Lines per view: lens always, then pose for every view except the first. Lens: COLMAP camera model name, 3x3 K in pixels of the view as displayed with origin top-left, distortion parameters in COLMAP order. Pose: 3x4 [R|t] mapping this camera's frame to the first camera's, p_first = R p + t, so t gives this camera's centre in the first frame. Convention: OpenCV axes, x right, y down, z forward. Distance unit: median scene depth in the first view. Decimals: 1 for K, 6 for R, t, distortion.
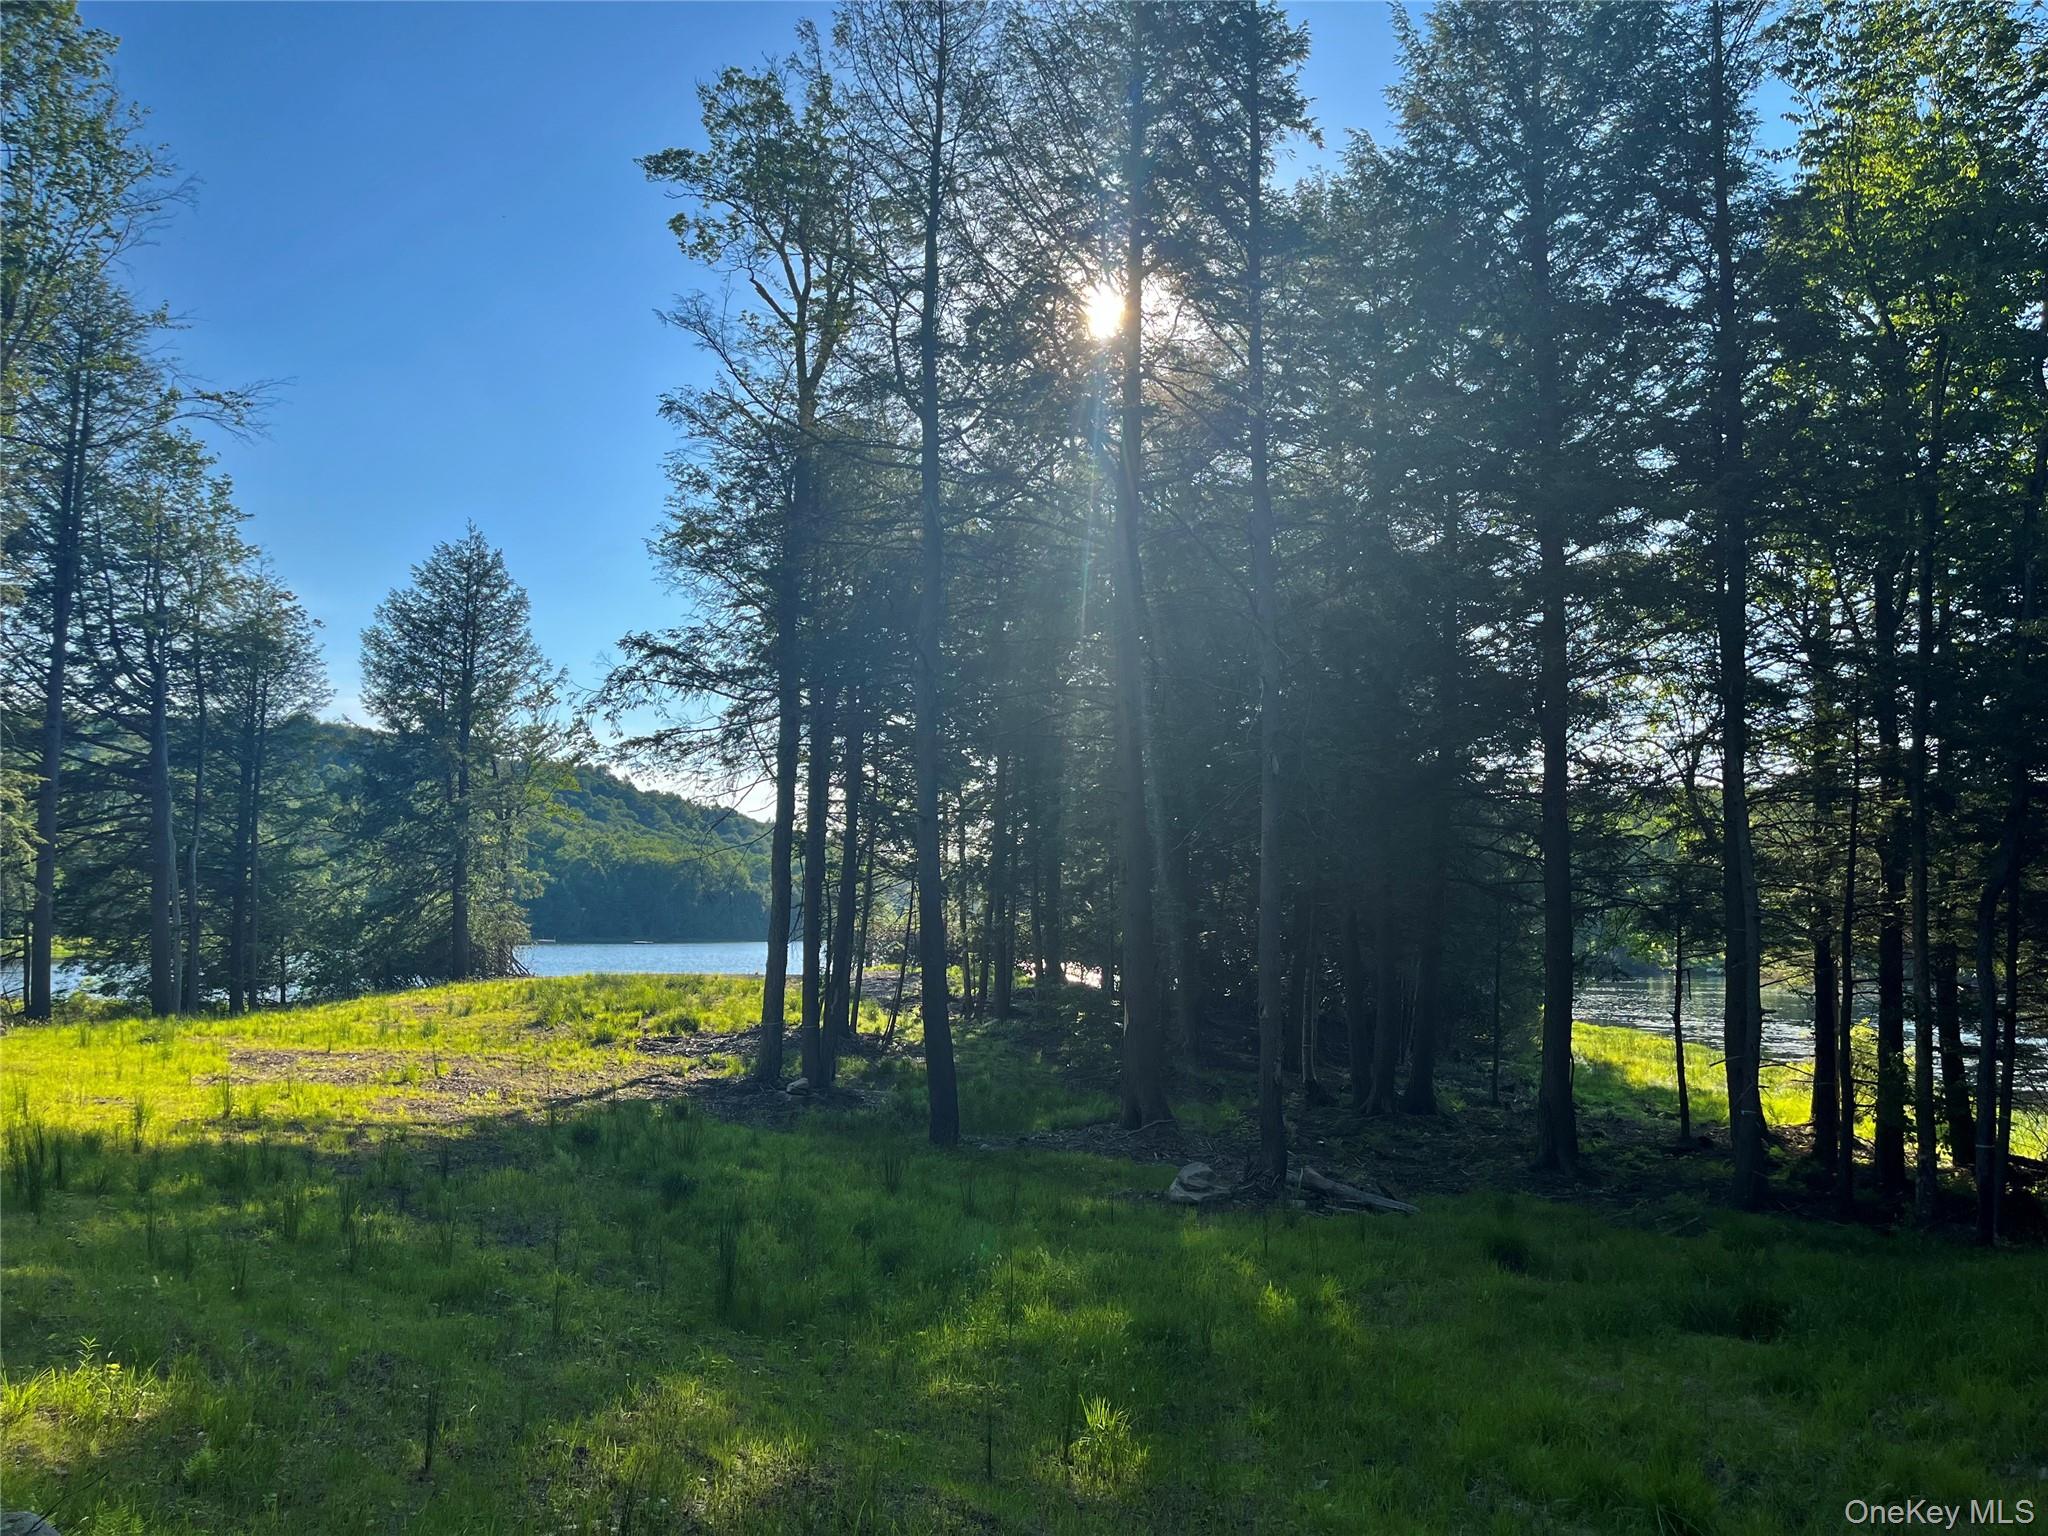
lens RADIAL K [[1551.8, 0, 1024.0], [0, 1551.8, 768.0], [0, 0, 1]] dist [-0.001787, 0.000298]
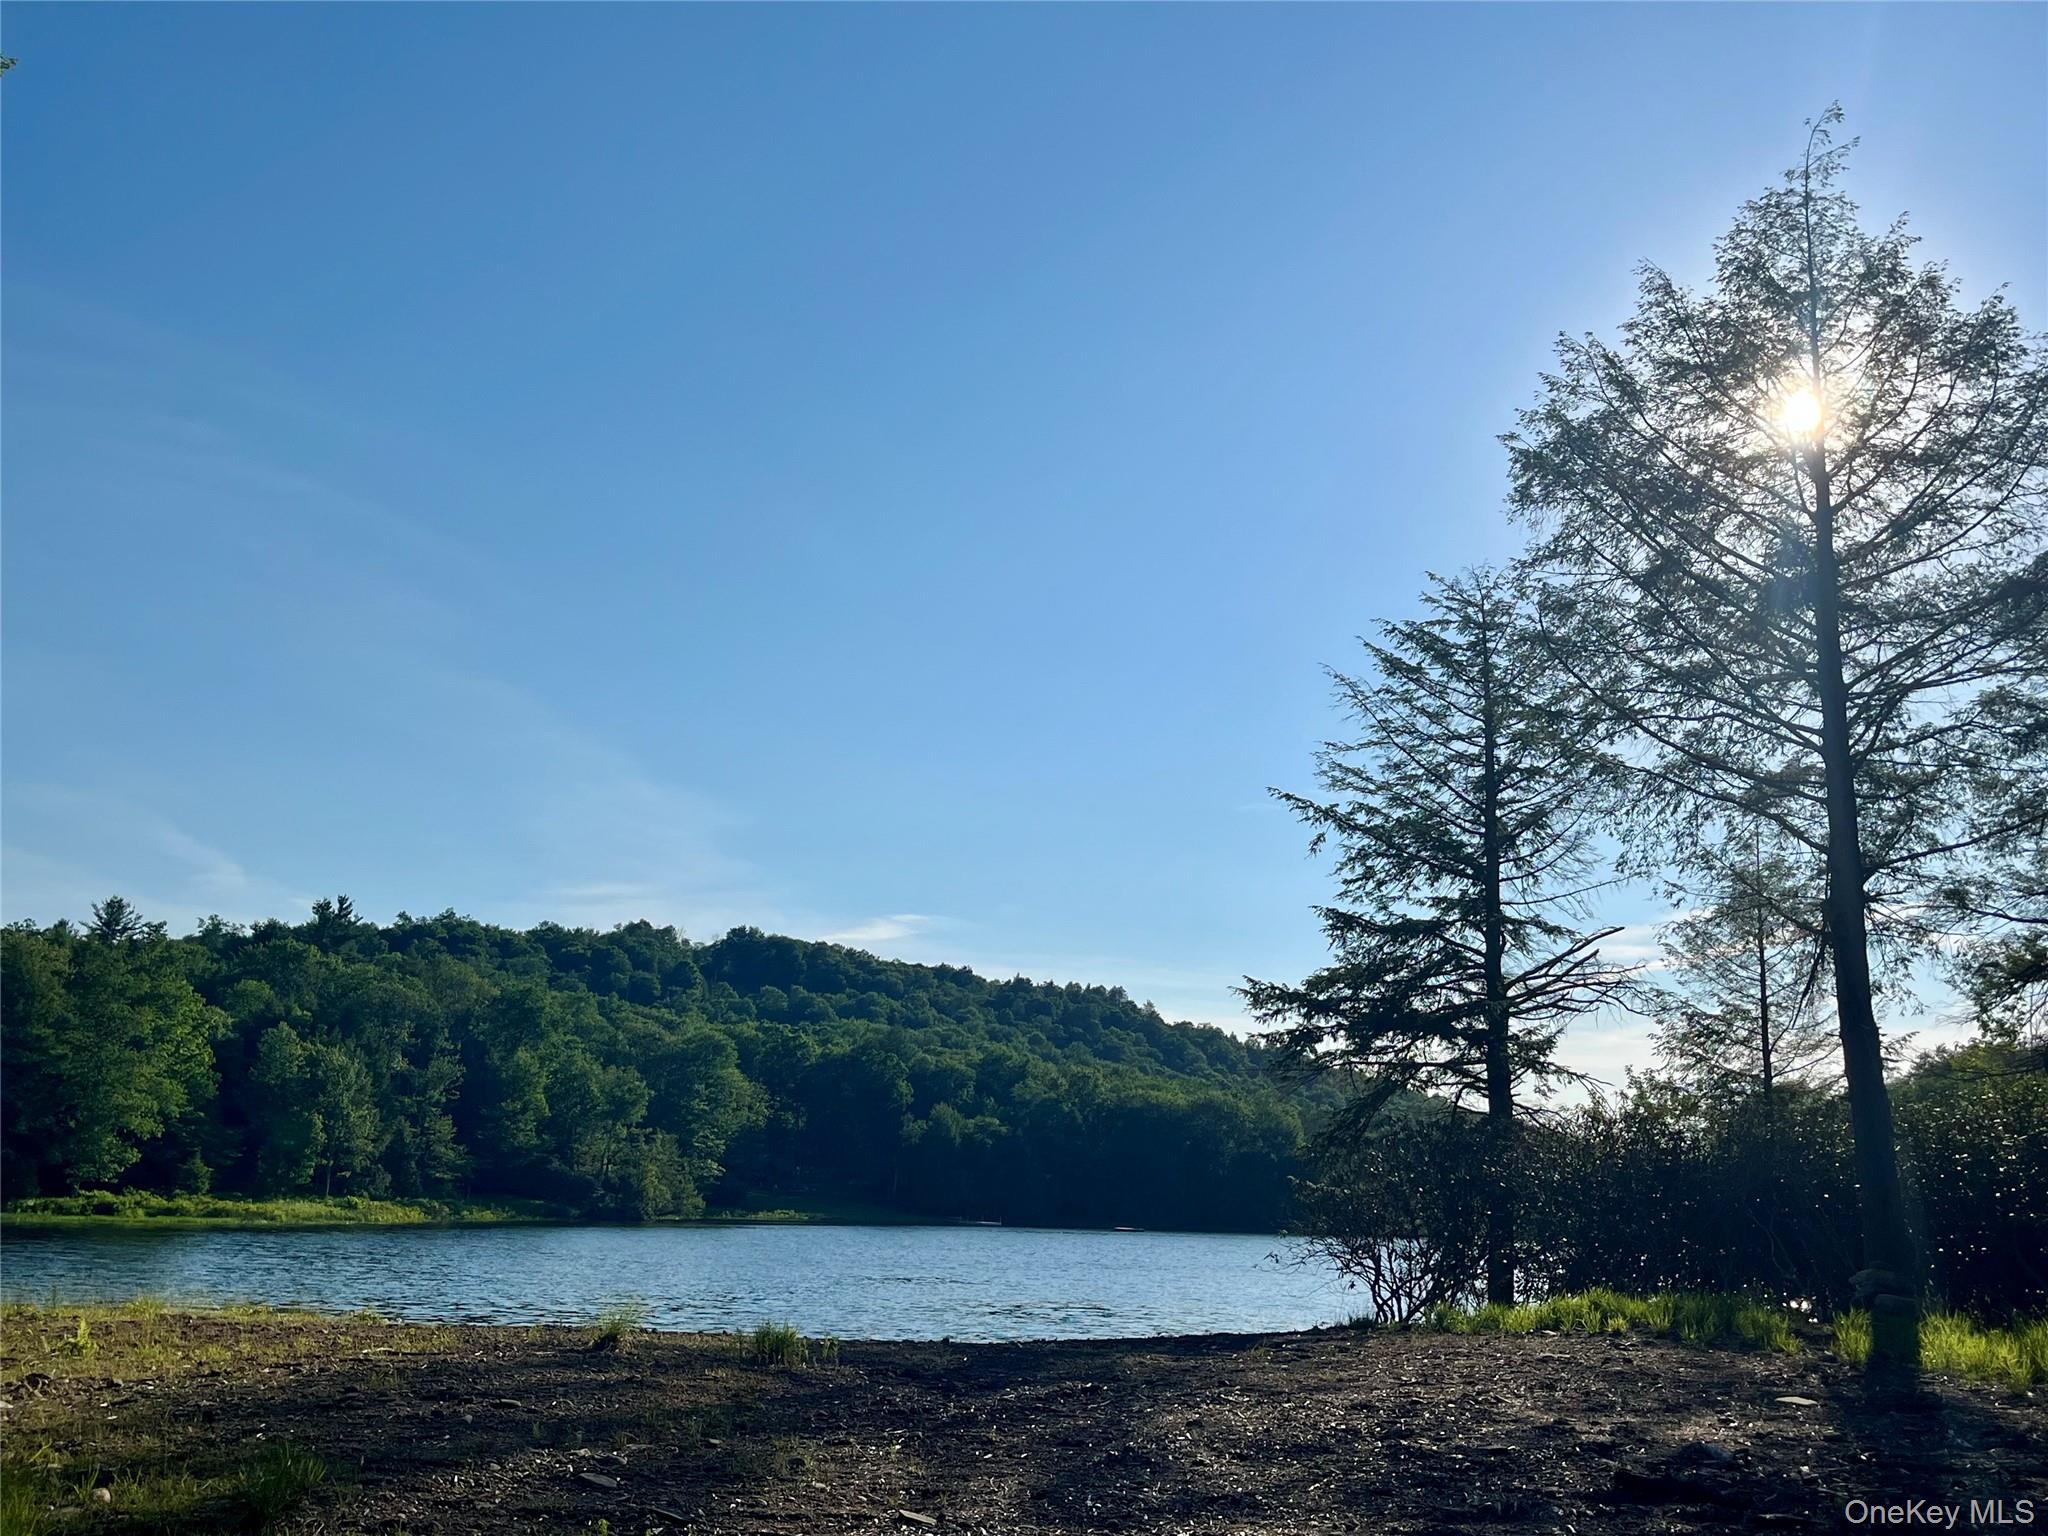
lens RADIAL K [[1962.7, 0, 1024.0], [0, 1962.7, 768.0], [0, 0, 1]] dist [0.004817, -0.003381]
pose [[0.947681, -0.048888, -0.315454, -0.018872], [0.010320, 0.992379, -0.122792, 0.019657], [0.319053, 0.113112, 0.940963, 0.171393]]
